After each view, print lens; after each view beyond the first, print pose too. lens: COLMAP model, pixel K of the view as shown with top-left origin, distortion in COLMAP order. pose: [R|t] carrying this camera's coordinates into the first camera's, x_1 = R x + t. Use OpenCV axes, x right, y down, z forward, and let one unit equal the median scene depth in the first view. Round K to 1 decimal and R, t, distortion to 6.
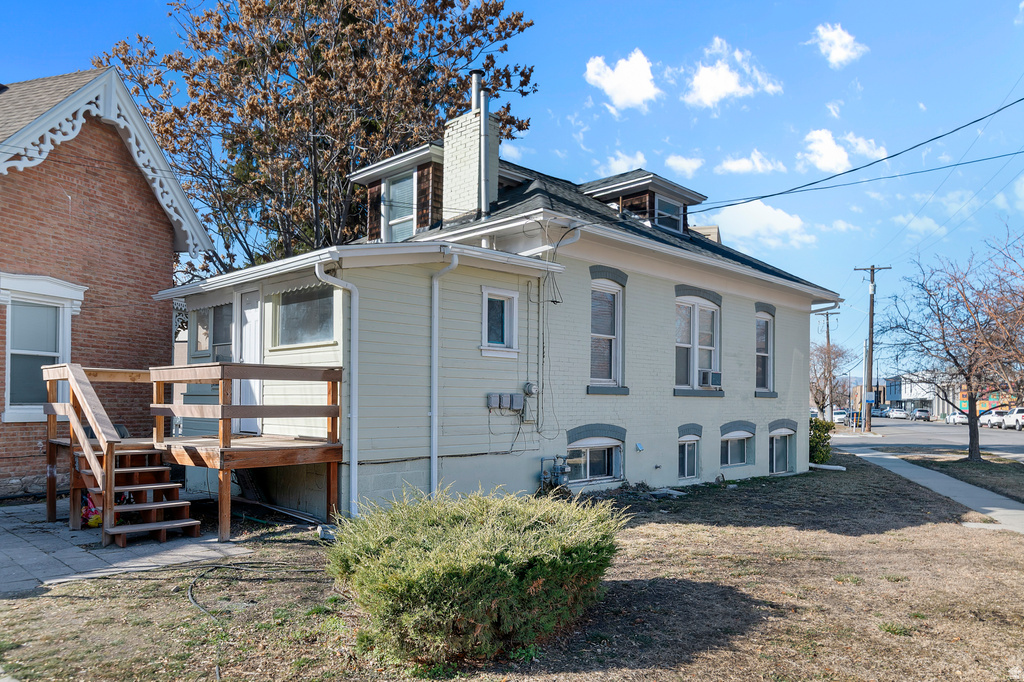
lens RADIAL K [[689.0, 0, 520.9], [0, 689.0, 385.4], [0, 0, 1]] dist [0.013083, -0.002976]
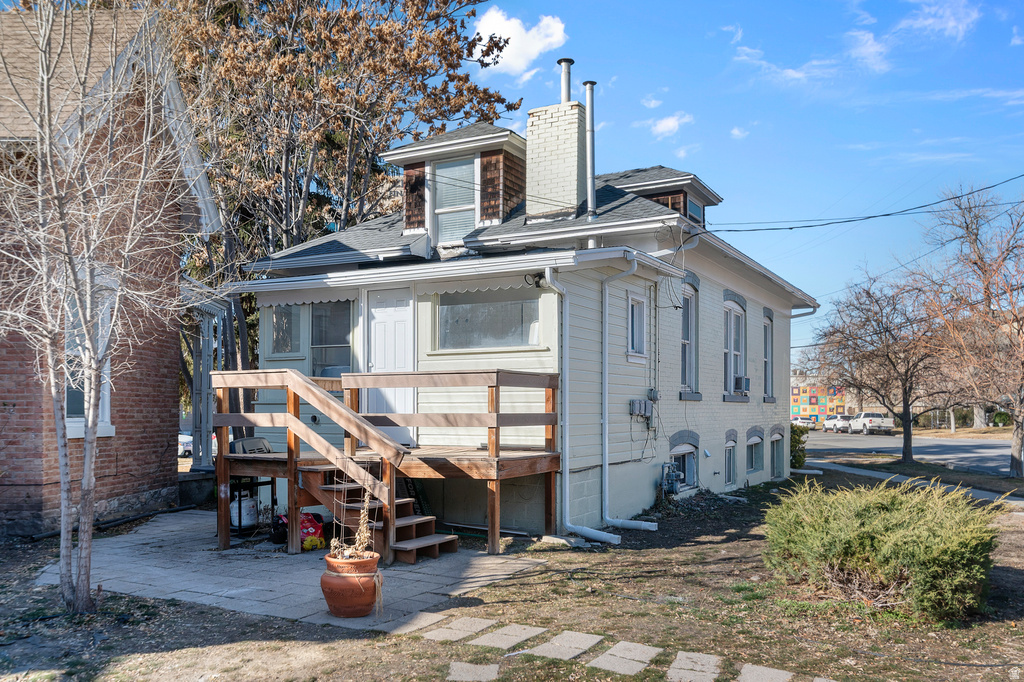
lens RADIAL K [[822.1, 0, 512.9], [0, 822.1, 391.4], [0, 0, 1]] dist [0.008504, -0.001166]
pose [[0.966268, -0.002815, 0.257522, -0.418149], [0.002349, 0.999995, 0.002117, -0.002475], [-0.257526, -0.001441, 0.966270, -0.071864]]
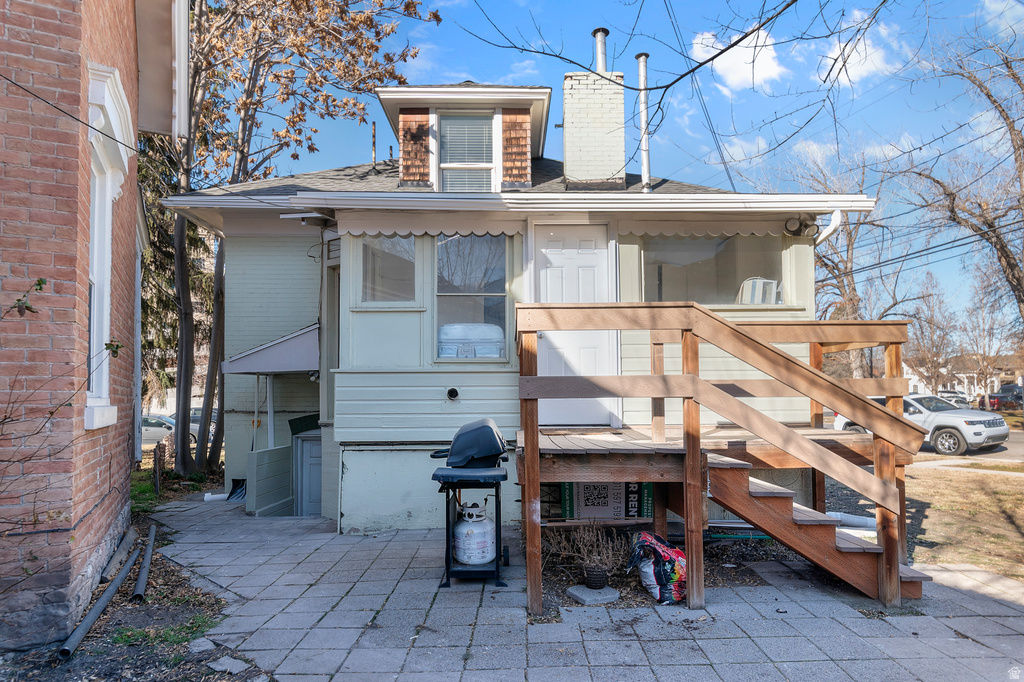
lens RADIAL K [[613.3, 0, 507.2], [0, 613.3, 367.7], [0, 0, 1]] dist [0.008746, -0.000210]
pose [[0.720764, 0.019193, 0.692915, -0.710866], [-0.003790, 0.999711, -0.023749, 0.021459], [-0.693170, 0.014491, 0.720628, 0.485767]]
